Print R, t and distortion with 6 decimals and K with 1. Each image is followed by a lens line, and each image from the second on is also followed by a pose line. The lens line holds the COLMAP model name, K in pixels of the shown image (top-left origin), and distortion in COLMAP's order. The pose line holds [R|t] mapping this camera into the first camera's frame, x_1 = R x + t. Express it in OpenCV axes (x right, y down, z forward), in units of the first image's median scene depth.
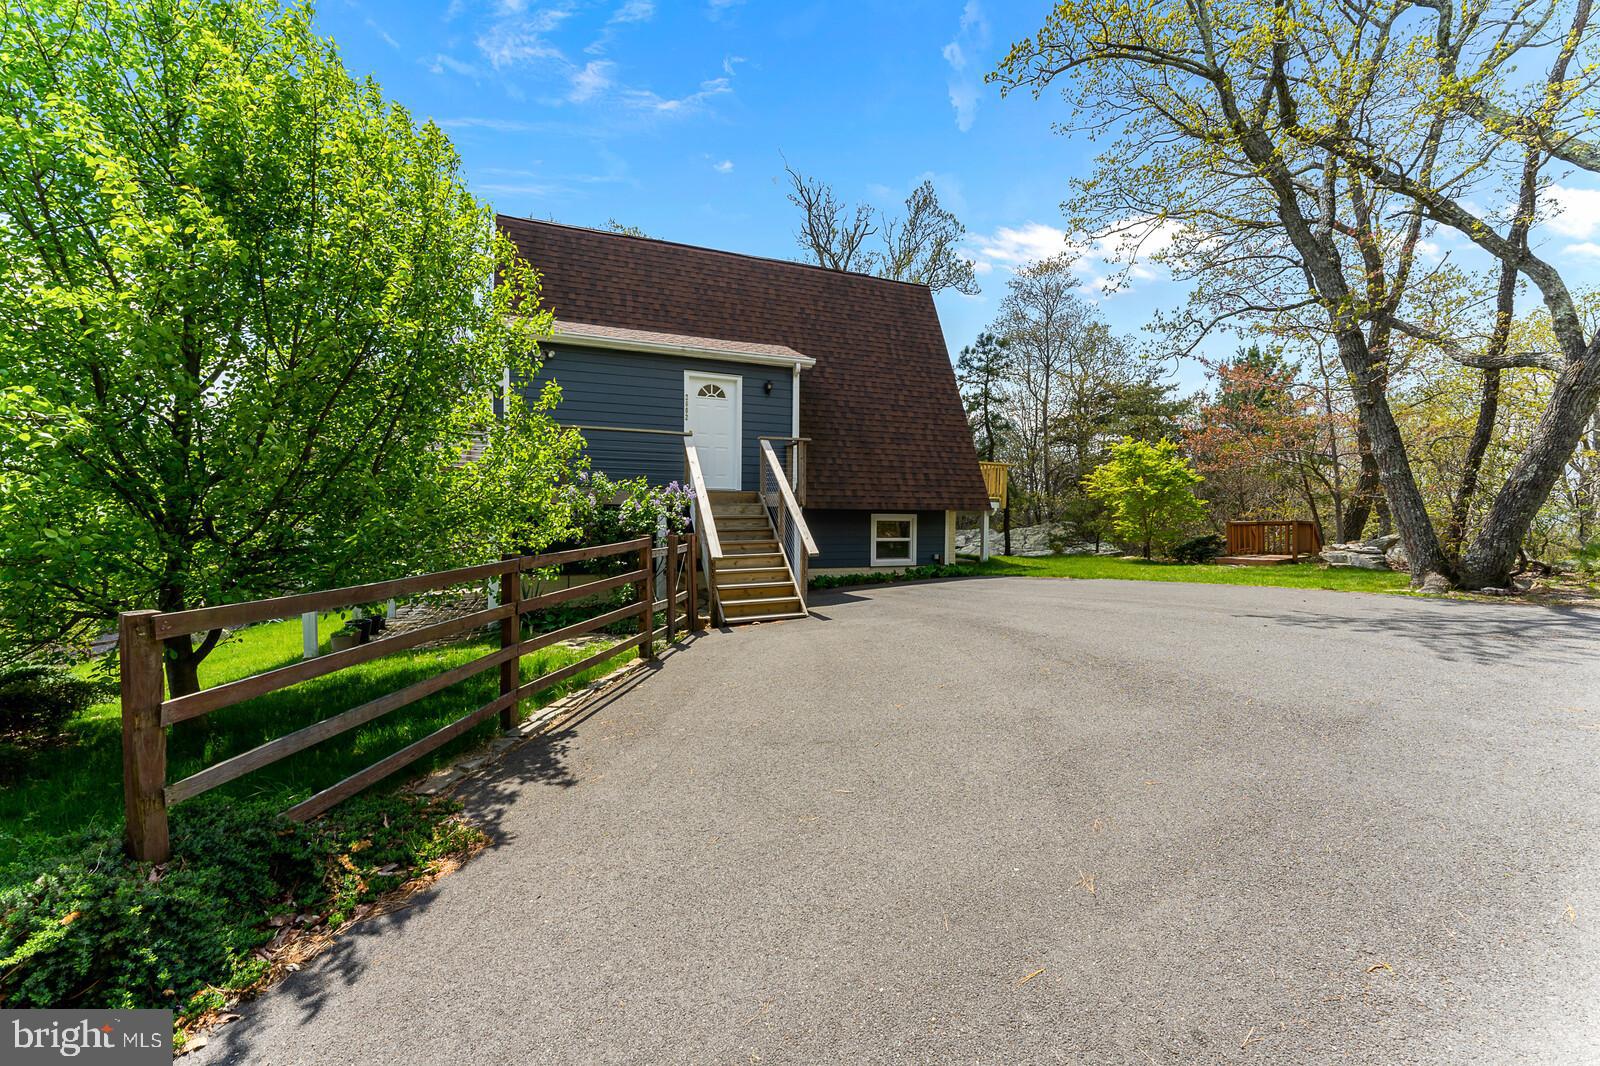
lens RADIAL K [[637.1, 0, 798.1], [0, 637.1, 527.3], [0, 0, 1]] dist [0.002108, -0.000435]
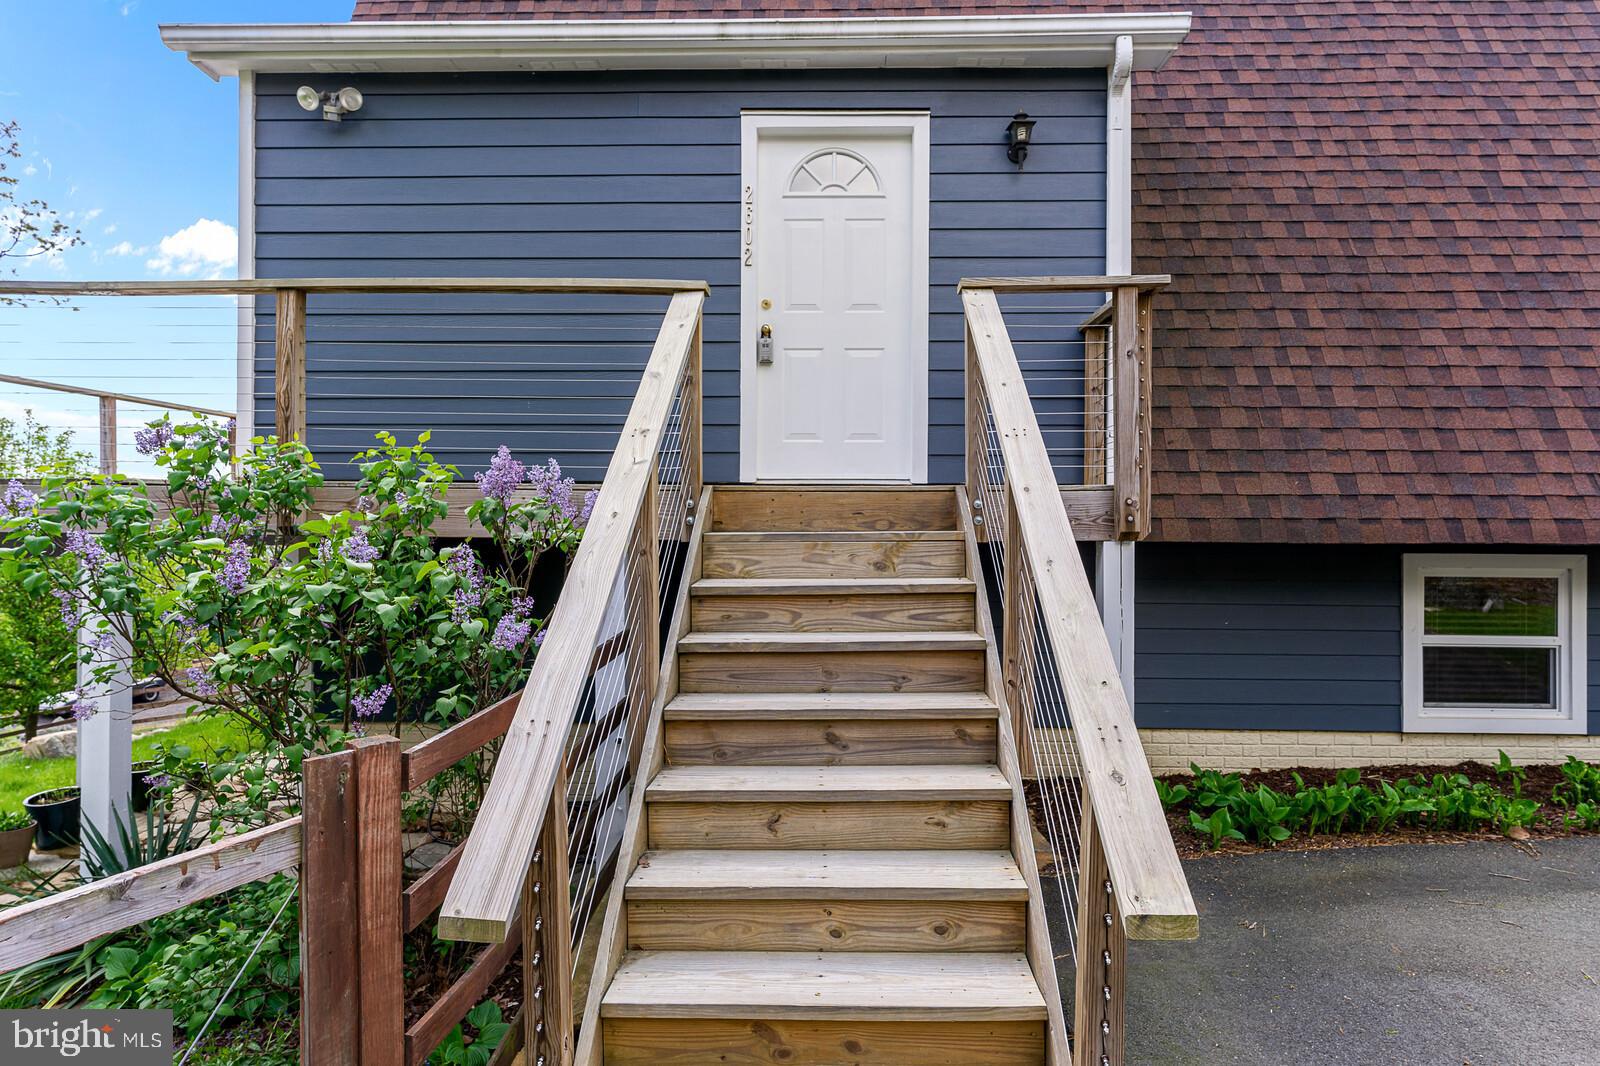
lens RADIAL K [[883.0, 0, 800.8], [0, 883.0, 524.0], [0, 0, 1]] dist [-0.000744, -0.000170]
pose [[0.919583, -0.004953, -0.392864, 0.019503], [-0.002956, 0.999805, -0.019524, -0.027311], [0.392884, 0.019115, 0.919389, 0.533312]]
